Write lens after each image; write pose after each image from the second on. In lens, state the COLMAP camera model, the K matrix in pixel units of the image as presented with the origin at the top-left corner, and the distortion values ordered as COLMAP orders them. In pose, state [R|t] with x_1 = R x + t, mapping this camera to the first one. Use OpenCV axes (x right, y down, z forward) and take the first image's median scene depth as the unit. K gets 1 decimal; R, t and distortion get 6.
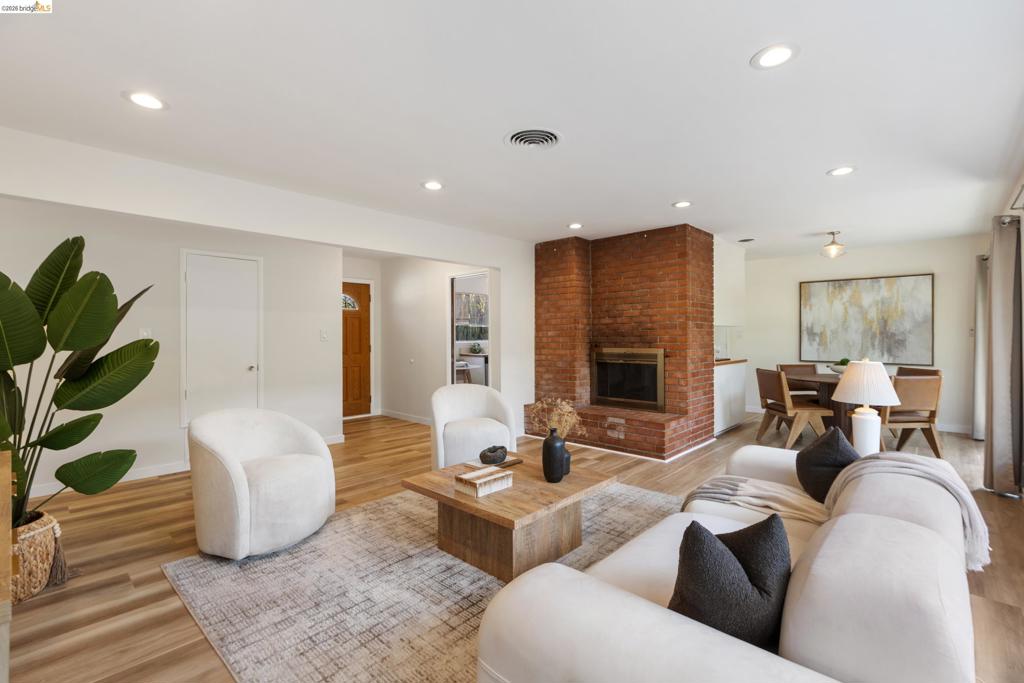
lens RADIAL K [[461.8, 0, 517.4], [0, 461.8, 338.5], [0, 0, 1]] dist [-0.000137, -0.000192]
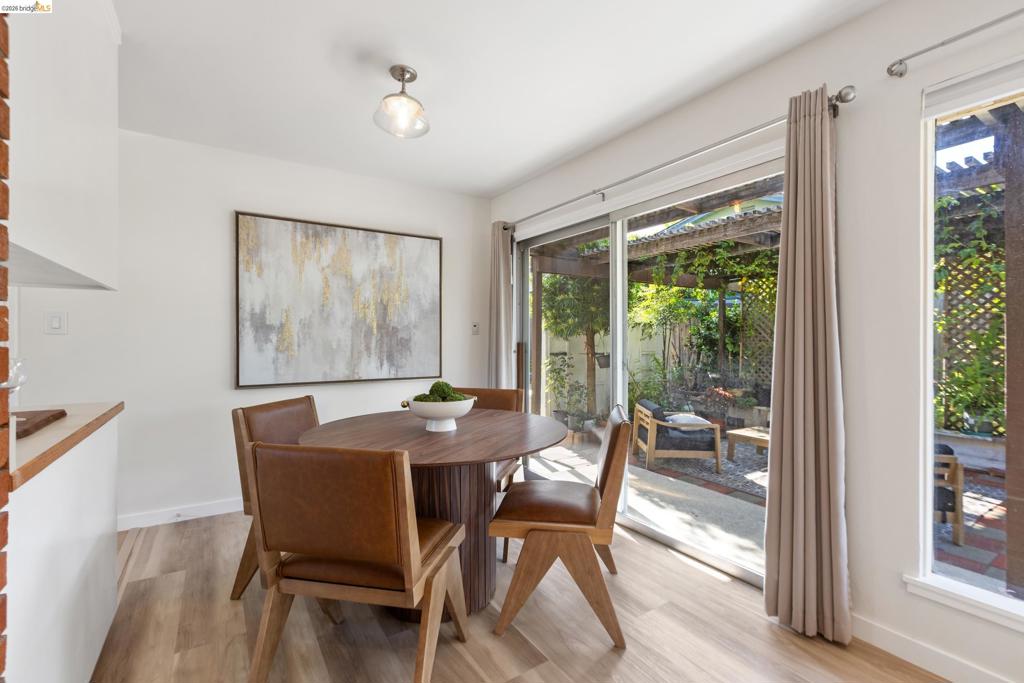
lens RADIAL K [[461.8, 0, 518.6], [0, 461.8, 340.9], [0, 0, 1]] dist [-0.000137, -0.000192]
pose [[0.256026, -0.003041, 0.966665, 0.268017], [0.008117, 0.999967, 0.000996, 0.005865], [-0.966636, 0.007591, 0.256042, 0.669908]]
